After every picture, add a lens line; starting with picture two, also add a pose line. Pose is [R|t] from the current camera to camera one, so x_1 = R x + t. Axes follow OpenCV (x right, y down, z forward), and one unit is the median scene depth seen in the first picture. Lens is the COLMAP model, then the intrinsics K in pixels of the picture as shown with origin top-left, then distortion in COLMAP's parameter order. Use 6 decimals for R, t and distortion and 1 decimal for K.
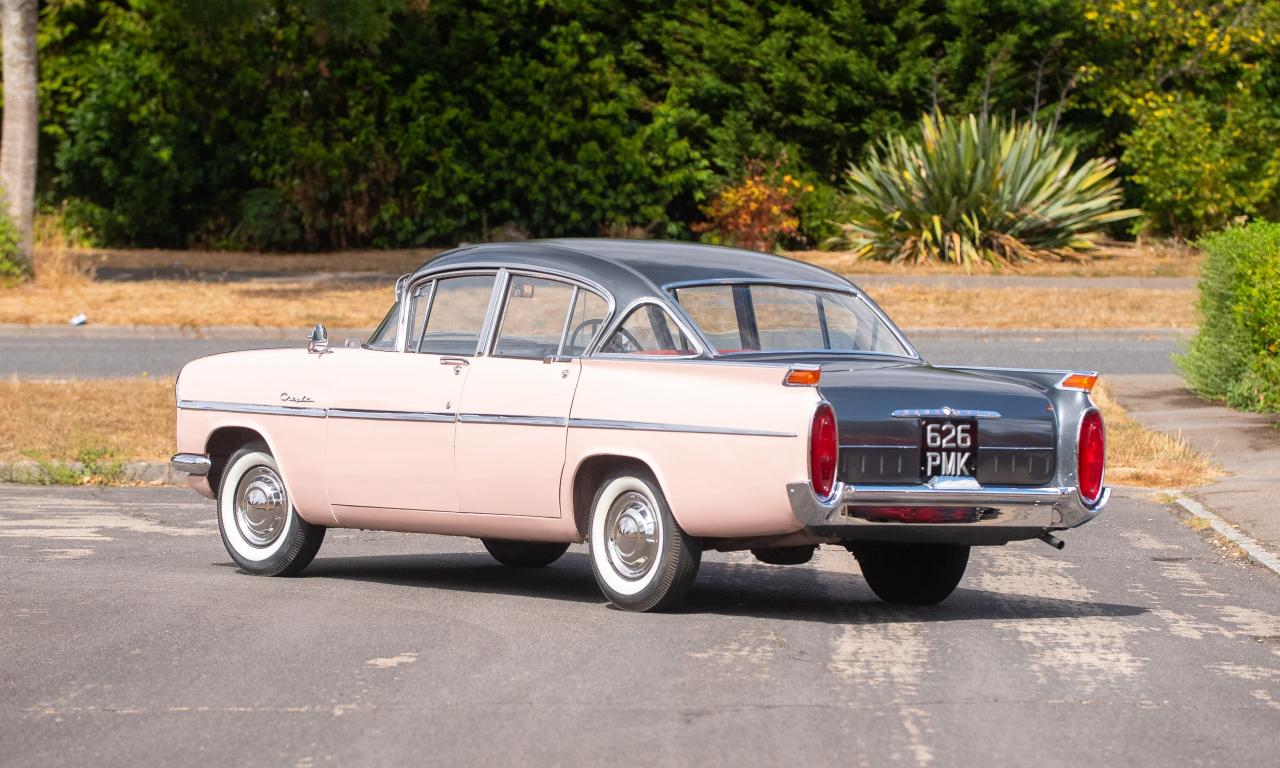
lens RADIAL K [[6189.3, 0, 605.6], [0, 6189.3, 356.5], [0, 0, 1]] dist [1.064968, 9.954317]
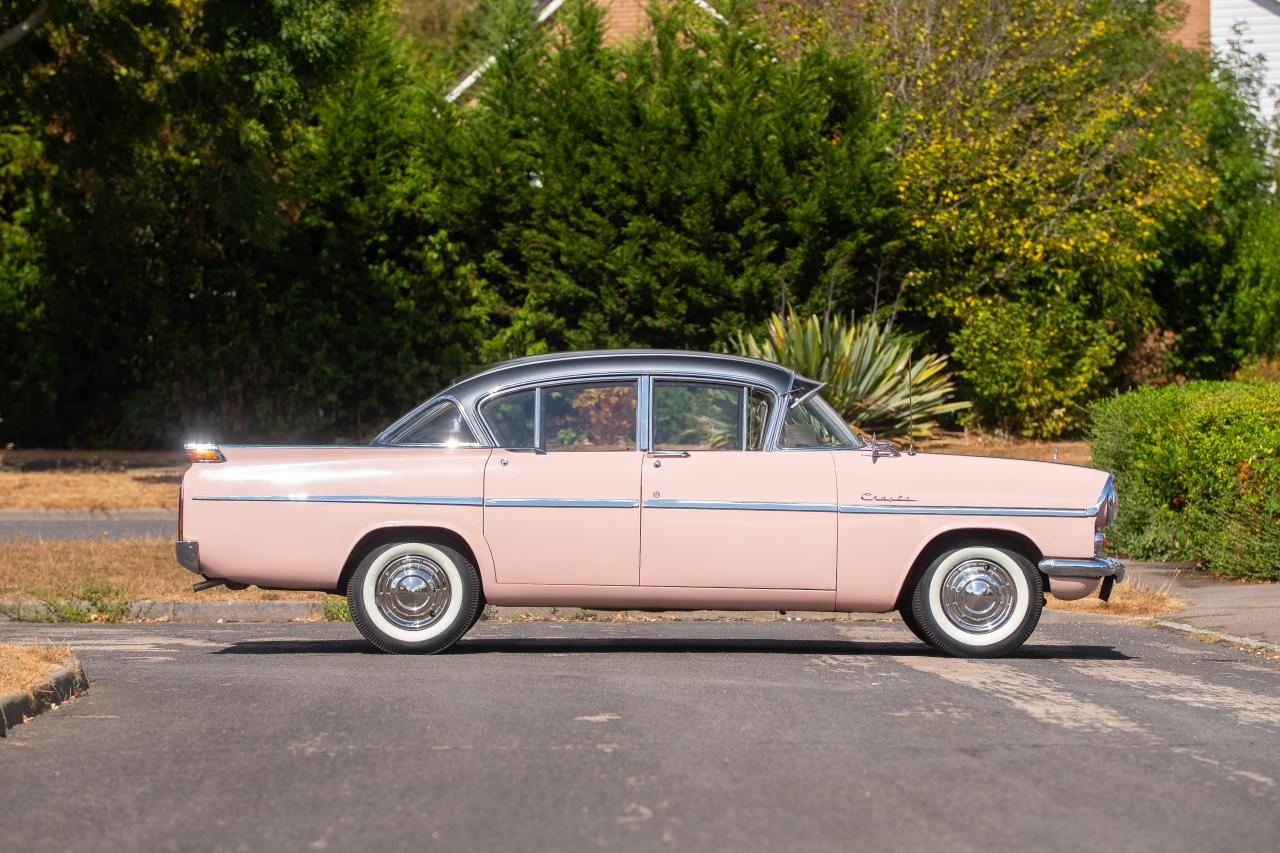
lens RADIAL K [[5529.5, 0, 640.0], [0, 5529.5, 426.5], [0, 0, 1]] dist [0.779615, 10.261386]
pose [[0.998032, -0.006307, 0.062384, -0.030753], [0.008399, 0.999409, -0.033334, 0.012038], [-0.062137, 0.033792, 0.997495, 0.046659]]
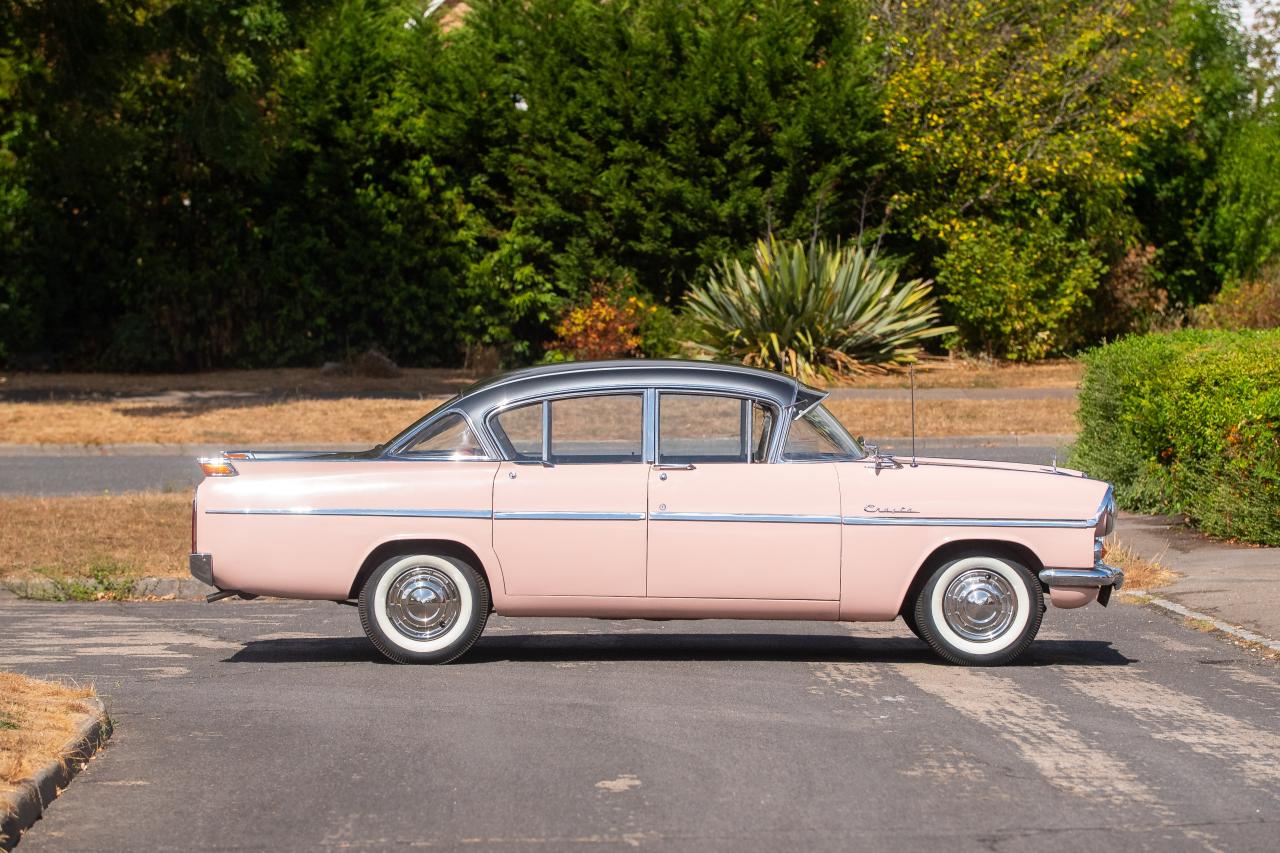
lens RADIAL K [[5529.5, 0, 640.0], [0, 5529.5, 426.5], [0, 0, 1]] dist [0.779615, 10.261386]
pose [[0.997658, -0.011443, 0.067431, -0.033958], [0.011840, 0.999915, -0.005485, -0.001374], [-0.067363, 0.006271, 0.997709, 0.039756]]
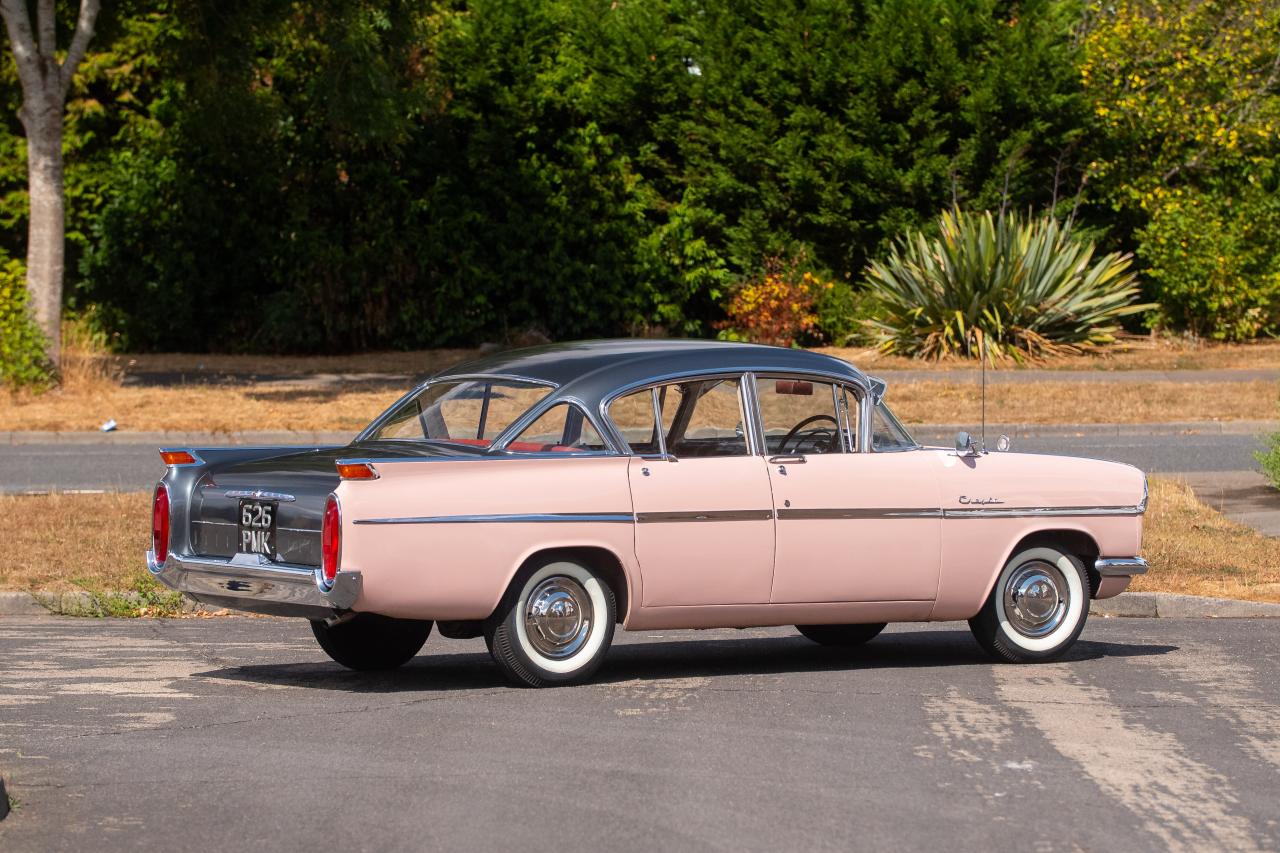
lens RADIAL K [[5319.3, 0, 640.0], [0, 5319.3, 426.5], [0, 0, 1]] dist [0.819094, 4.422113]
pose [[0.999697, -0.011718, 0.021664, -0.016757], [0.011757, 0.999929, -0.001693, -0.002992], [-0.021643, 0.001947, 0.999764, 0.132506]]
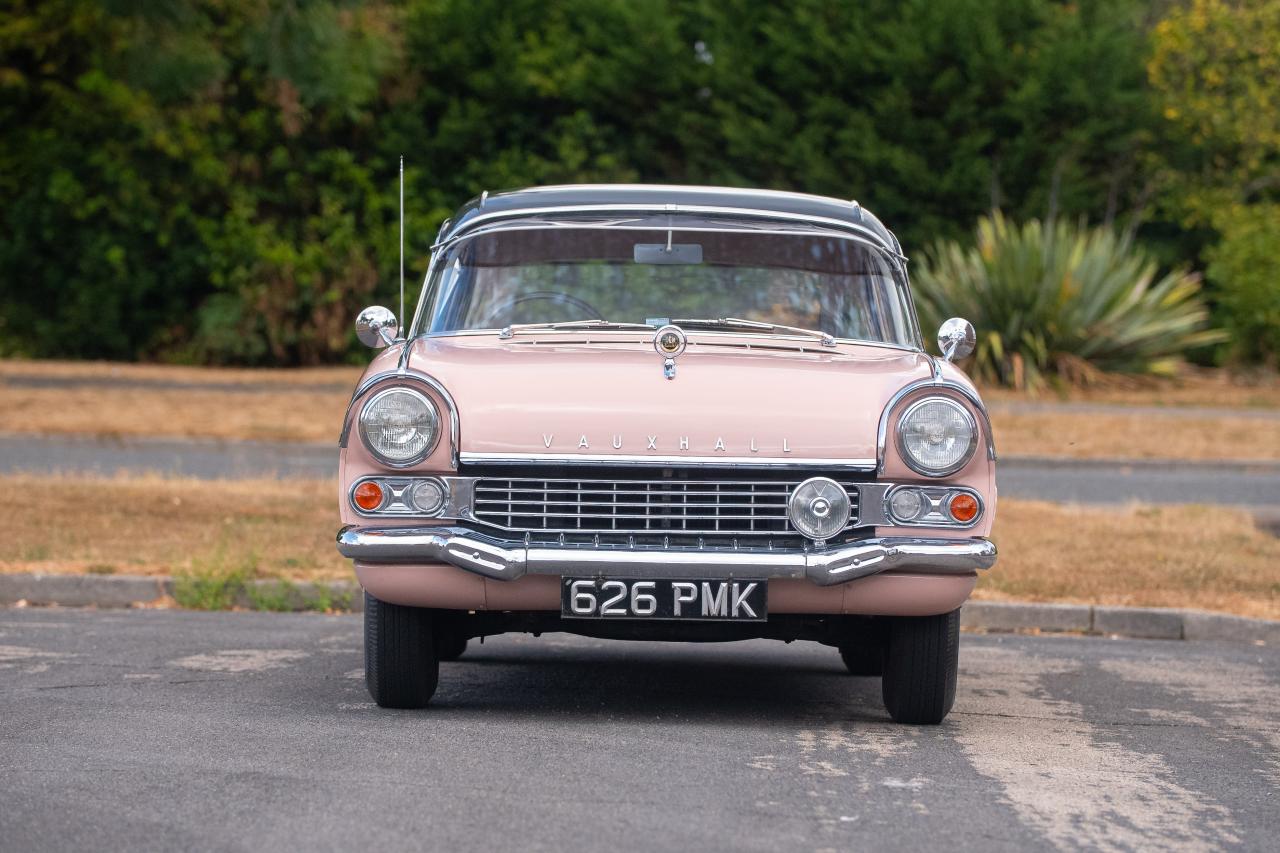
lens RADIAL K [[5319.3, 0, 640.0], [0, 5319.3, 426.5], [0, 0, 1]] dist [0.819094, 4.422113]
pose [[0.999808, 0.019264, 0.003463, 0.001566], [-0.019178, 0.999544, -0.023329, 0.008335], [-0.003911, 0.023258, 0.999722, 0.249739]]
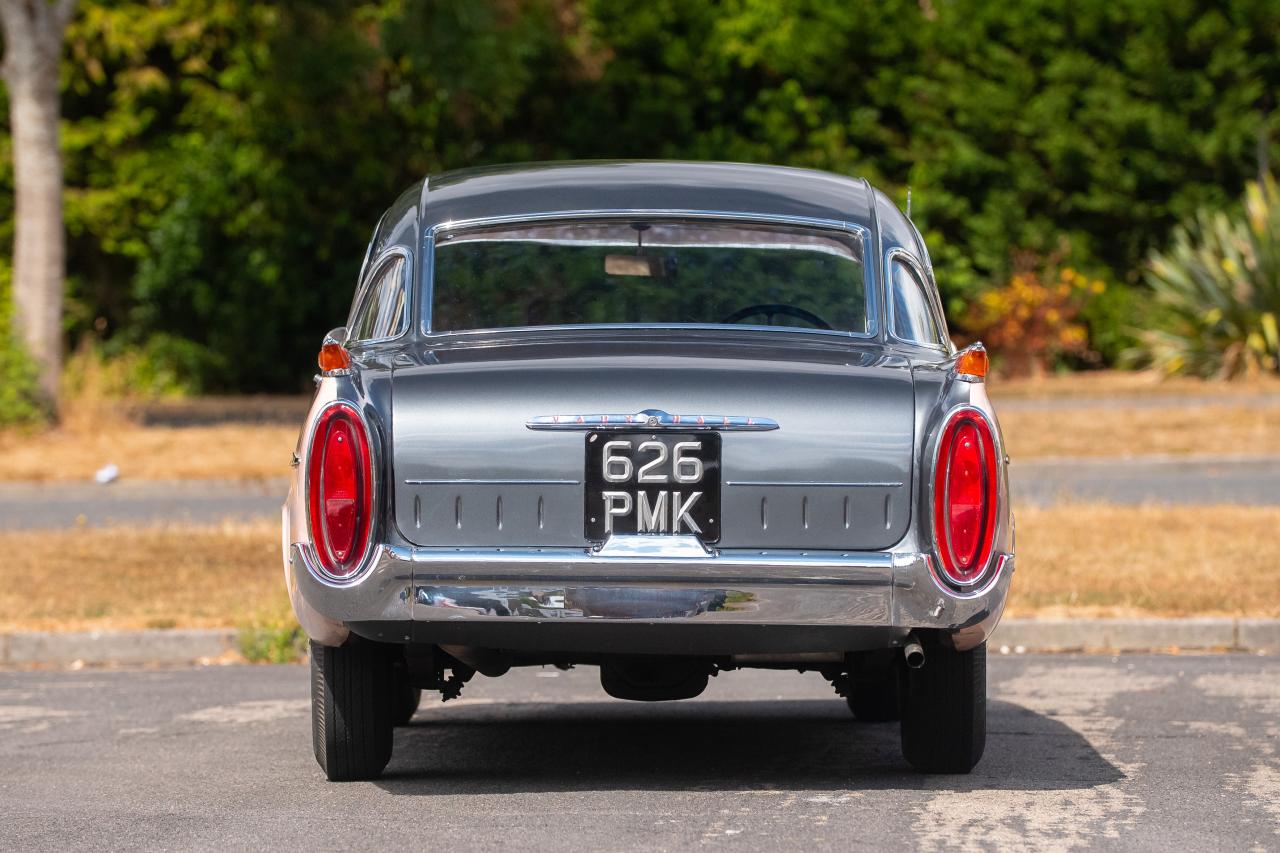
lens RADIAL K [[6364.1, 0, 599.7], [0, 6364.1, 428.5], [0, 0, 1]] dist [1.062297, 7.189895]
pose [[0.997900, -0.025268, -0.059638, 0.018174], [0.023738, 0.999374, -0.026228, 0.009125], [0.060263, 0.024757, 0.997875, 0.213479]]
